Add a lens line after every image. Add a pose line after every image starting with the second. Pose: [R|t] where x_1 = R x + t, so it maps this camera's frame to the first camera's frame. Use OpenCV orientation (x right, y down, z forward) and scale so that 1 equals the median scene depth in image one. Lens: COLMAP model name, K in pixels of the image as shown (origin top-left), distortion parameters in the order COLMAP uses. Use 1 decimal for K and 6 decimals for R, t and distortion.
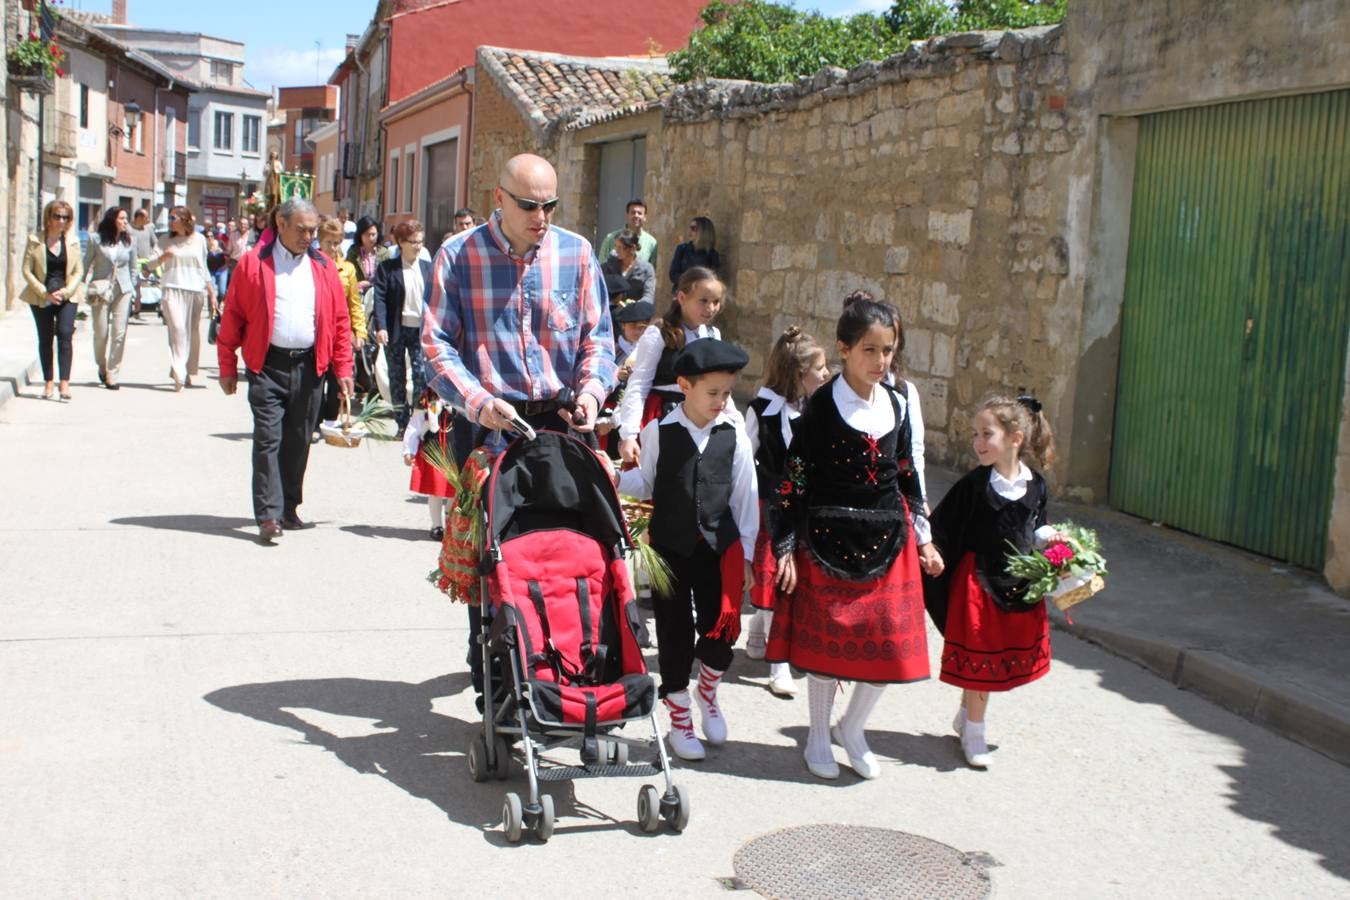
lens RADIAL K [[1676.8, 0, 673.3], [0, 1676.8, 457.7], [0, 0, 1]] dist [-0.041913, 0.000000]
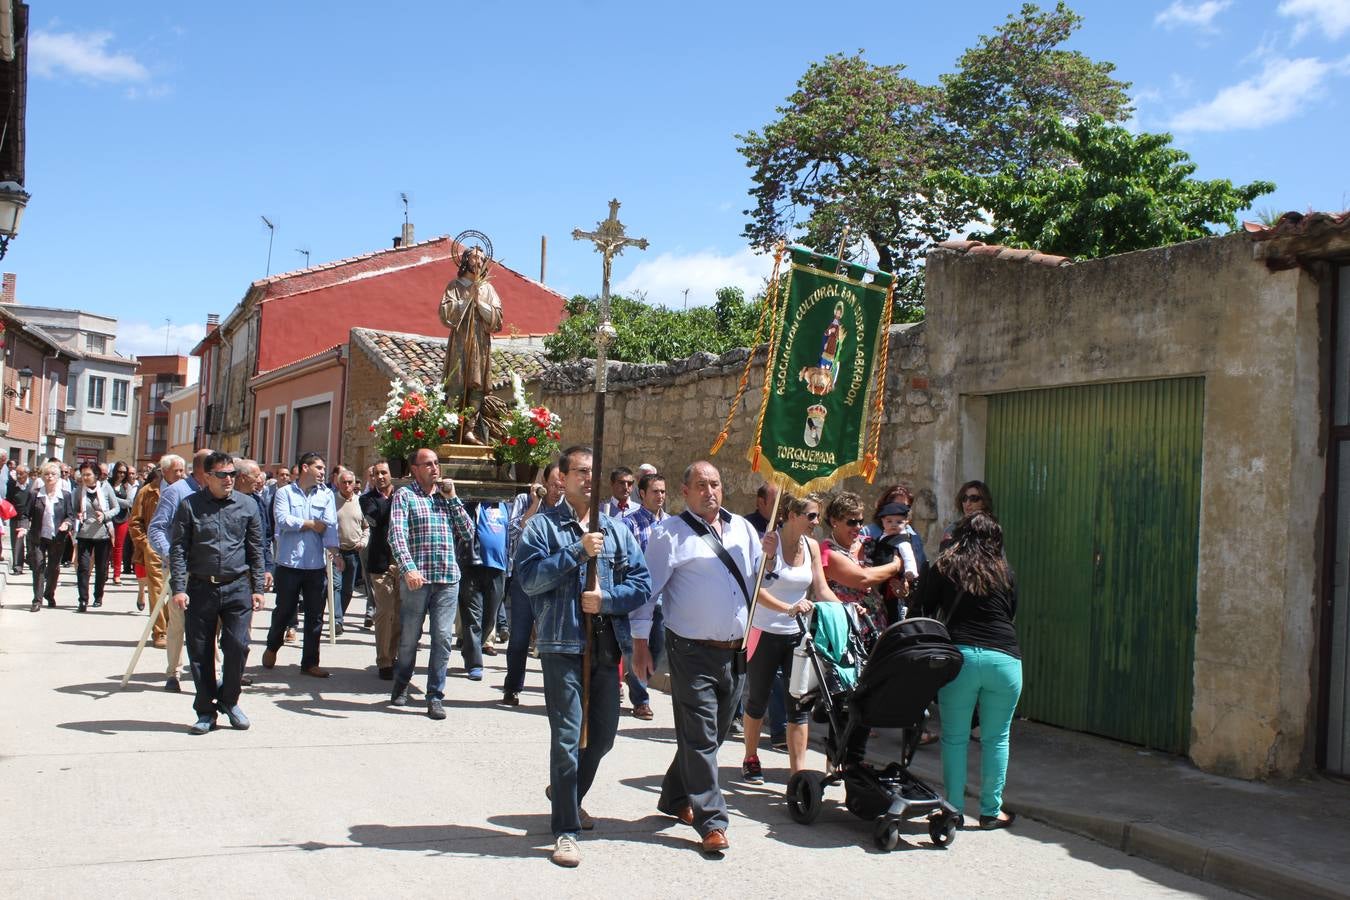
lens RADIAL K [[1386.6, 0, 670.6], [0, 1386.6, 453.3], [0, 0, 1]] dist [-0.073947, 0.000000]
pose [[0.986458, 0.001455, 0.164009, -0.102112], [0.023129, 0.988735, -0.147882, -0.007547], [-0.162377, 0.149673, 0.975311, 0.011116]]
